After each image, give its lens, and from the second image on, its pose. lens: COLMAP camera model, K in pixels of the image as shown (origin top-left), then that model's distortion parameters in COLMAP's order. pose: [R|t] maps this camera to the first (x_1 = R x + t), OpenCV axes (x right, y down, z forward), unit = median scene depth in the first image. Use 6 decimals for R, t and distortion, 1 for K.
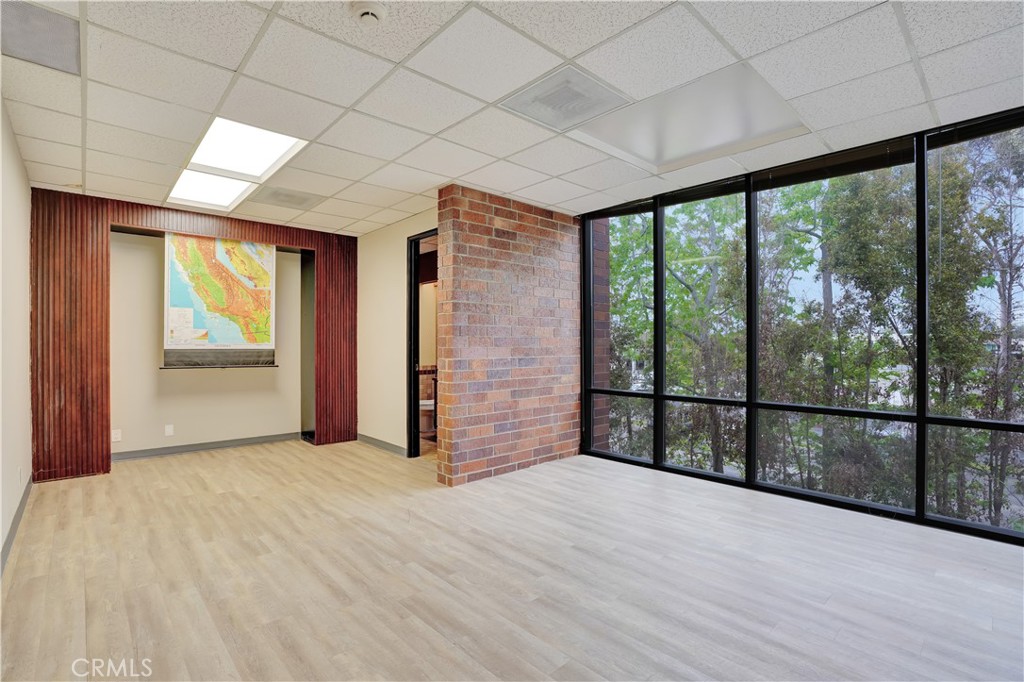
lens RADIAL K [[478.9, 0, 513.4], [0, 478.9, 343.1], [0, 0, 1]] dist [-0.017210, 0.000136]
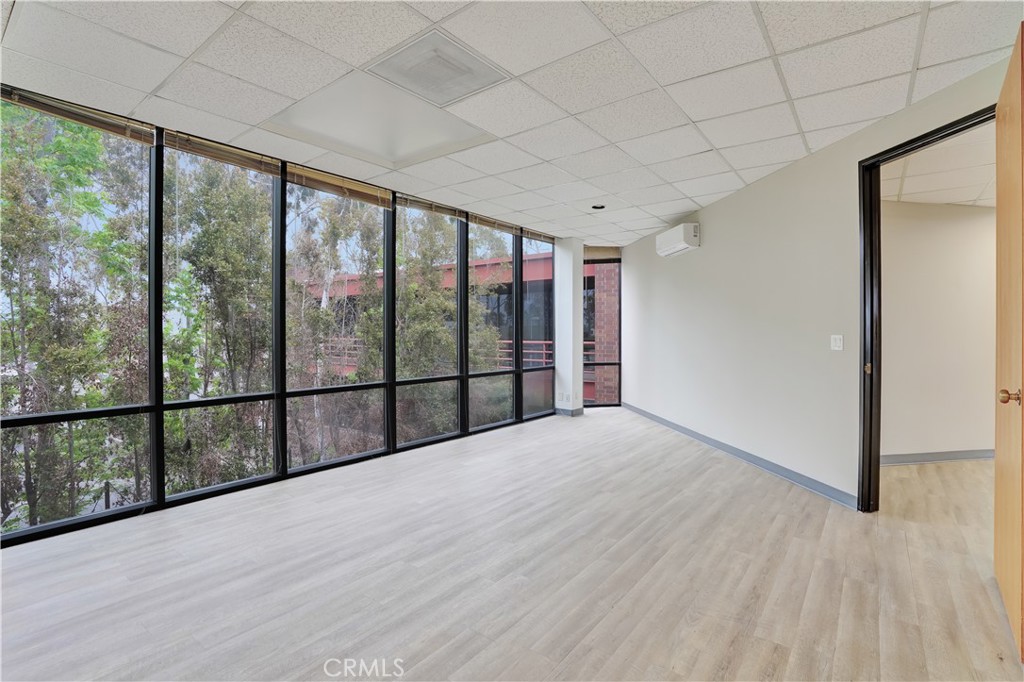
lens RADIAL K [[478.9, 0, 535.1], [0, 478.9, 330.4], [0, 0, 1]] dist [-0.017210, 0.000136]
pose [[-0.180345, 0.014681, 0.983494, -0.778221], [0.002993, 0.999892, -0.014377, 0.014701], [-0.983599, 0.000351, -0.180370, 0.918723]]
